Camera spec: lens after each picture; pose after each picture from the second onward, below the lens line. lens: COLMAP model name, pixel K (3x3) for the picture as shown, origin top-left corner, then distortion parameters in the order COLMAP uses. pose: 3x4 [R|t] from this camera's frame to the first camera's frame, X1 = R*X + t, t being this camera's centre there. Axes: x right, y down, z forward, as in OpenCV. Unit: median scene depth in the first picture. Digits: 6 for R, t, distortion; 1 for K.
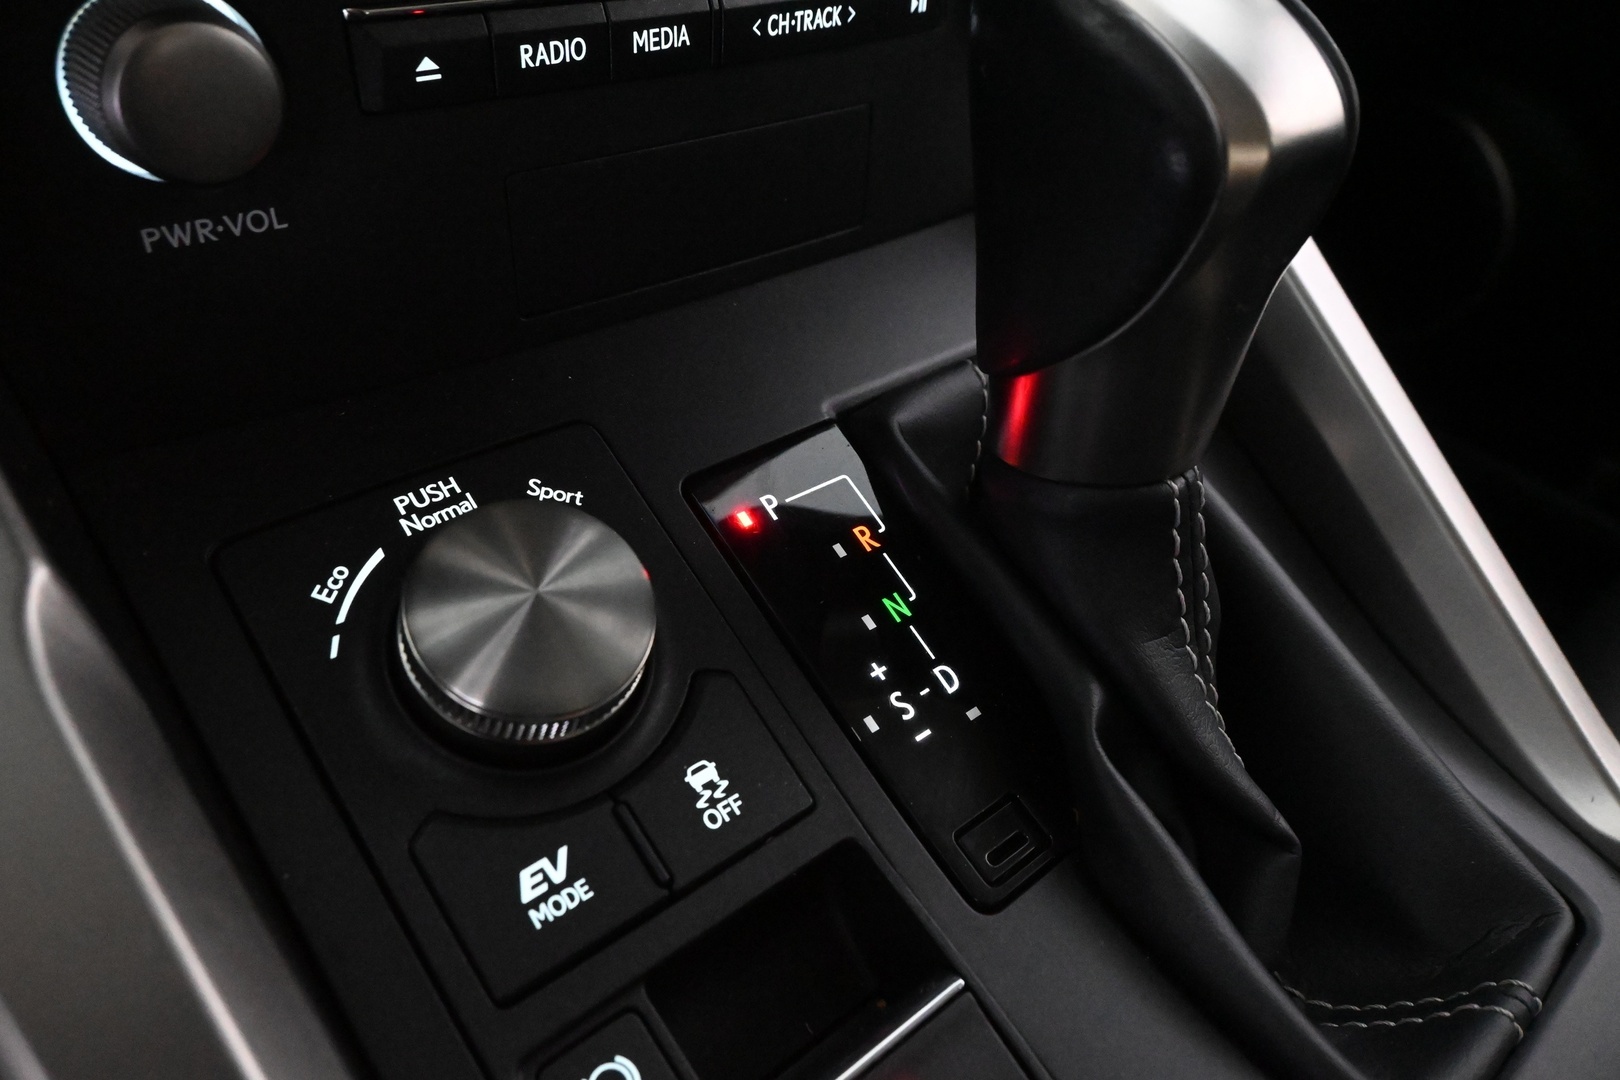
lens RADIAL K [[1072.7, 0, 805.8], [0, 1072.7, 552.1], [0, 0, 1]] dist [-0.033462, -0.002482]
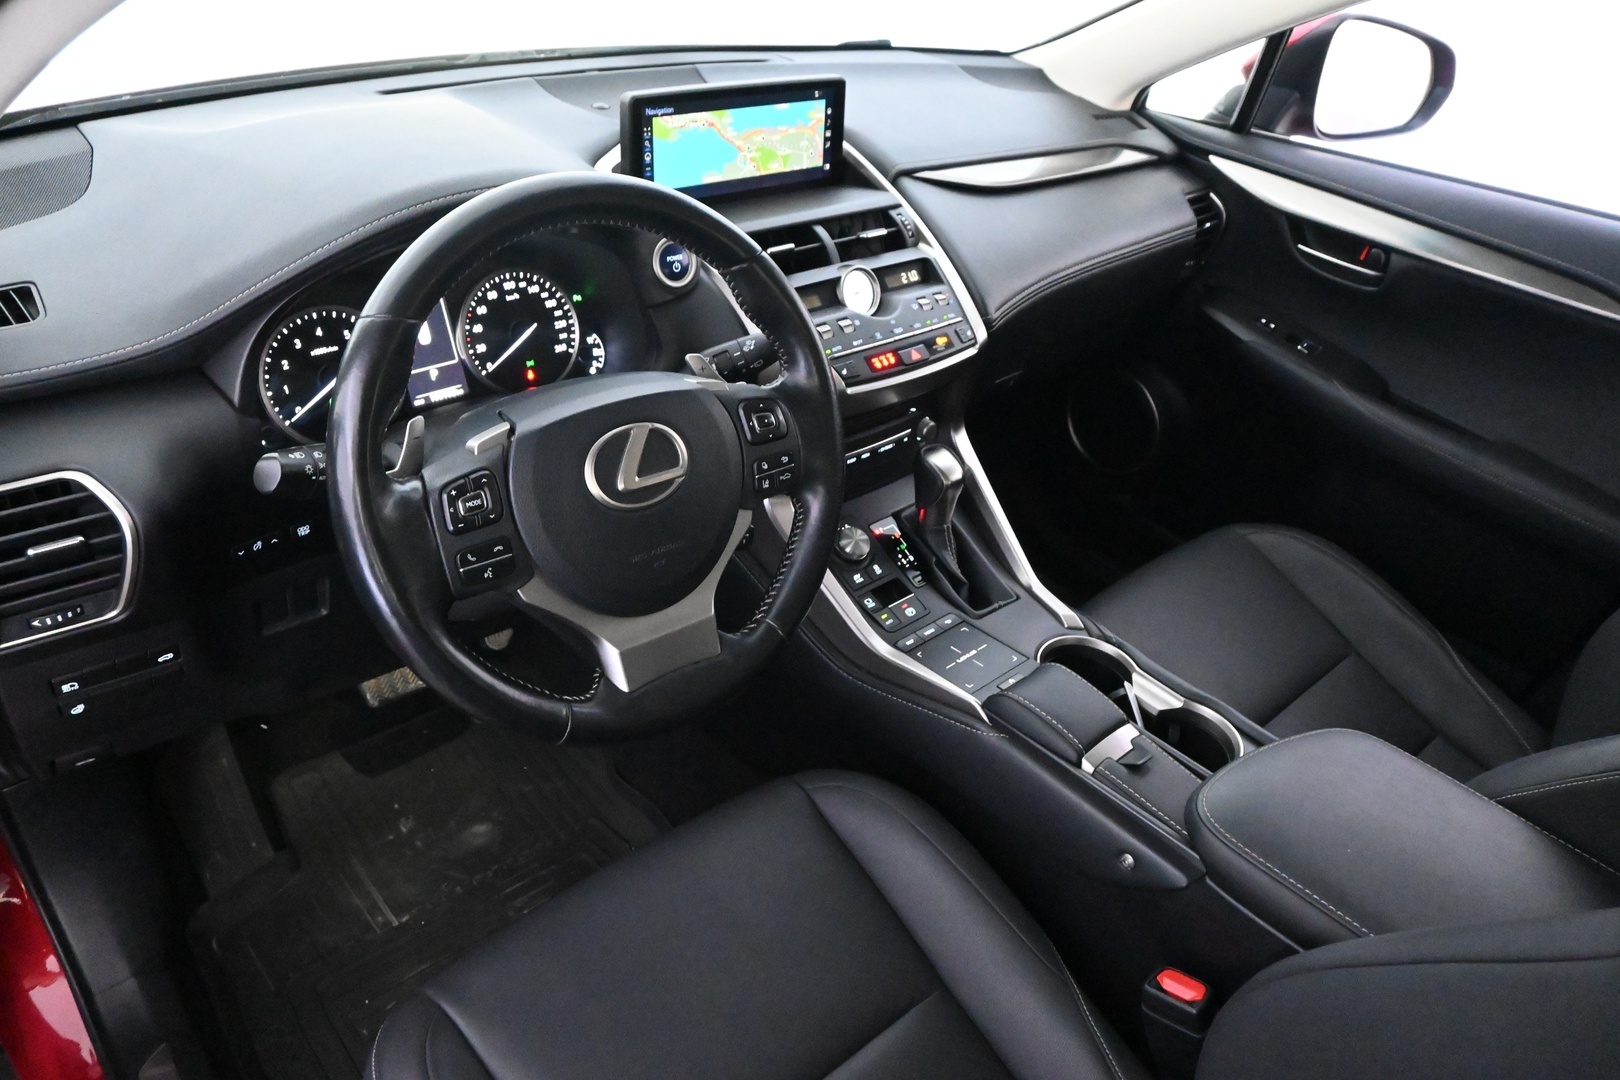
lens RADIAL K [[1072.7, 0, 813.6], [0, 1072.7, 543.6], [0, 0, 1]] dist [-0.033462, -0.002482]
pose [[0.999797, 0.003627, 0.019814, -0.621477], [-0.001917, 0.996325, -0.085635, 0.641320], [-0.020052, 0.085579, 0.996130, -5.793483]]
